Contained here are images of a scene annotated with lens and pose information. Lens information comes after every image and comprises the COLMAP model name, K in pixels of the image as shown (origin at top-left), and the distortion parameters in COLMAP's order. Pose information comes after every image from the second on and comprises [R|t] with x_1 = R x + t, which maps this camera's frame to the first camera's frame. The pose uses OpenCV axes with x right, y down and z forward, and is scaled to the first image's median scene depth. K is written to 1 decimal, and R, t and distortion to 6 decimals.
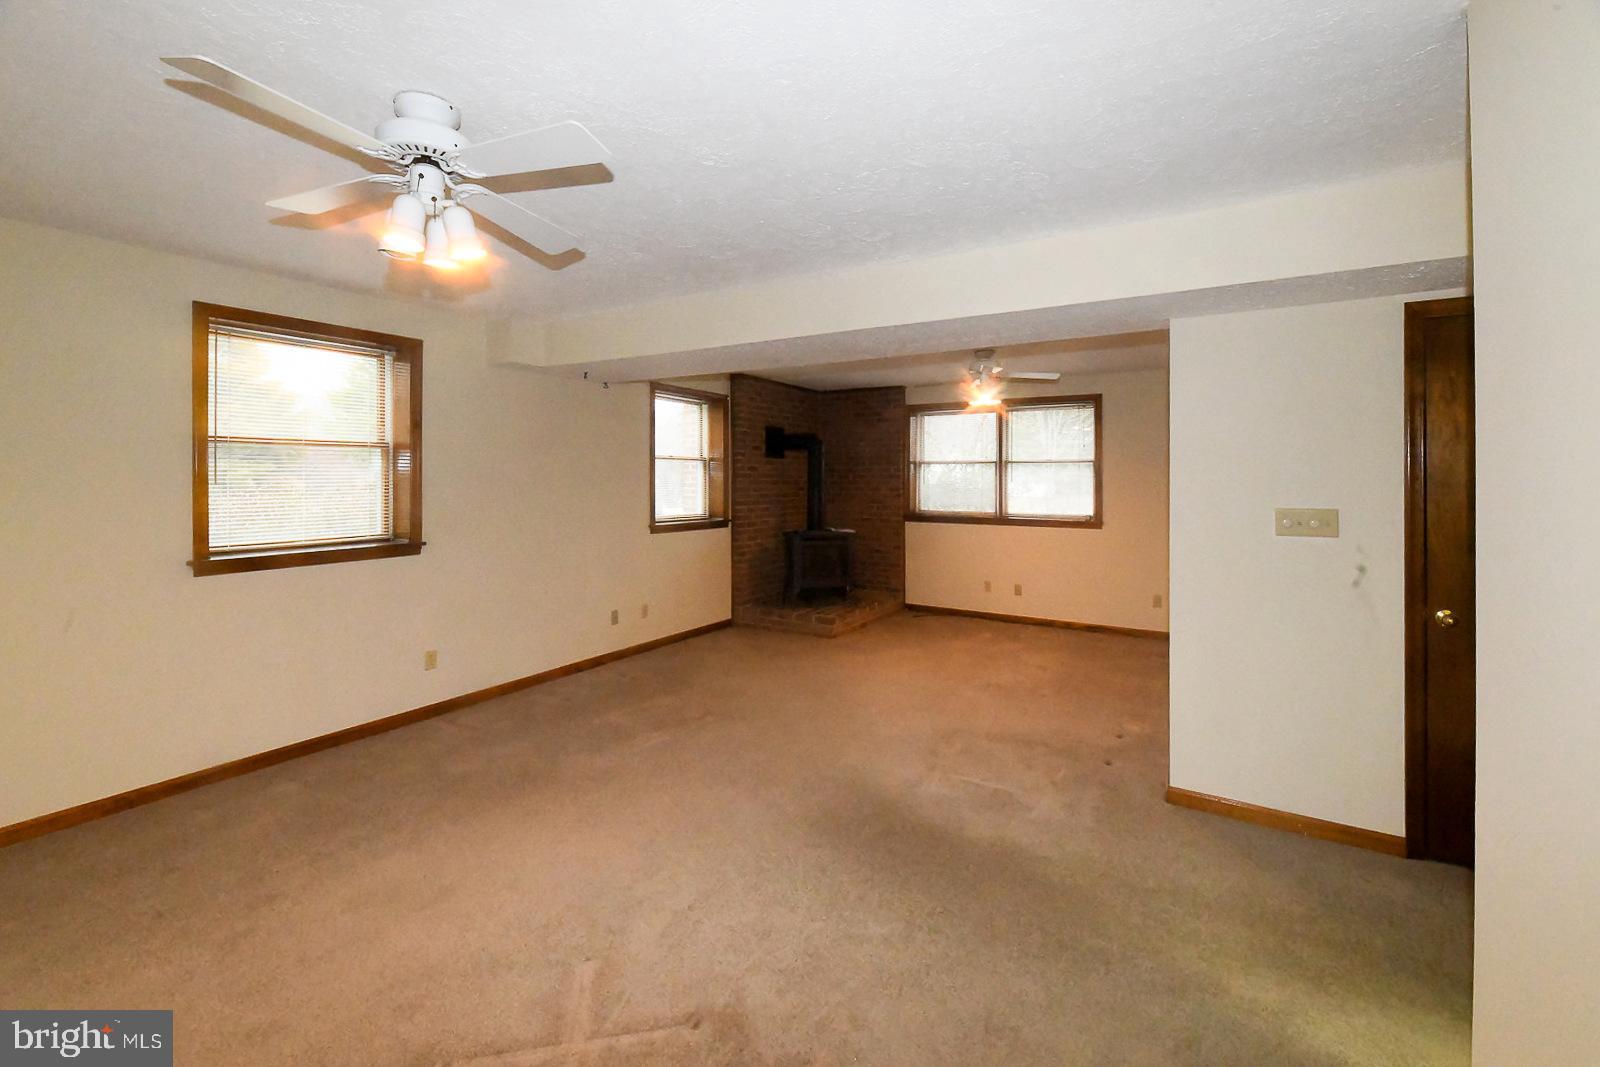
lens RADIAL K [[676.8, 0, 809.9], [0, 676.8, 471.4], [0, 0, 1]] dist [0.001125, 0.000151]
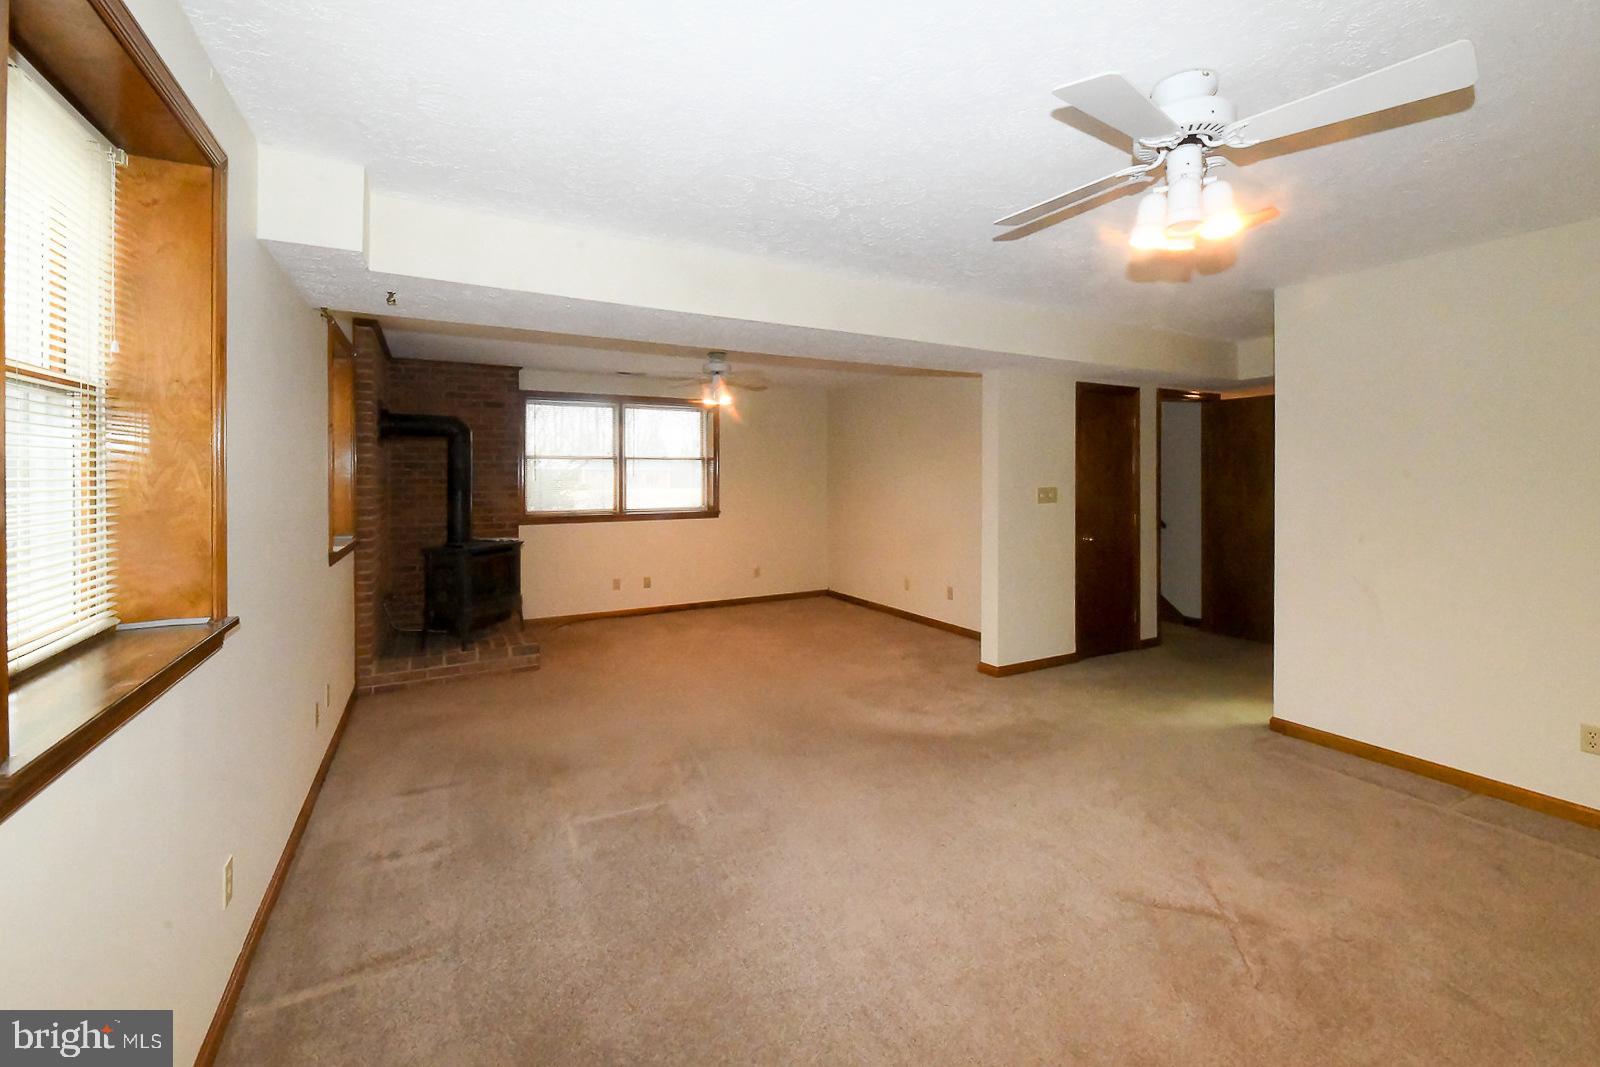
lens RADIAL K [[676.8, 0, 809.9], [0, 676.8, 471.4], [0, 0, 1]] dist [0.001125, 0.000151]
pose [[0.494303, -0.000394, 0.869290, -0.449118], [-0.001754, 0.999997, 0.001451, 0.004310], [-0.869288, -0.002242, 0.494301, 0.268031]]
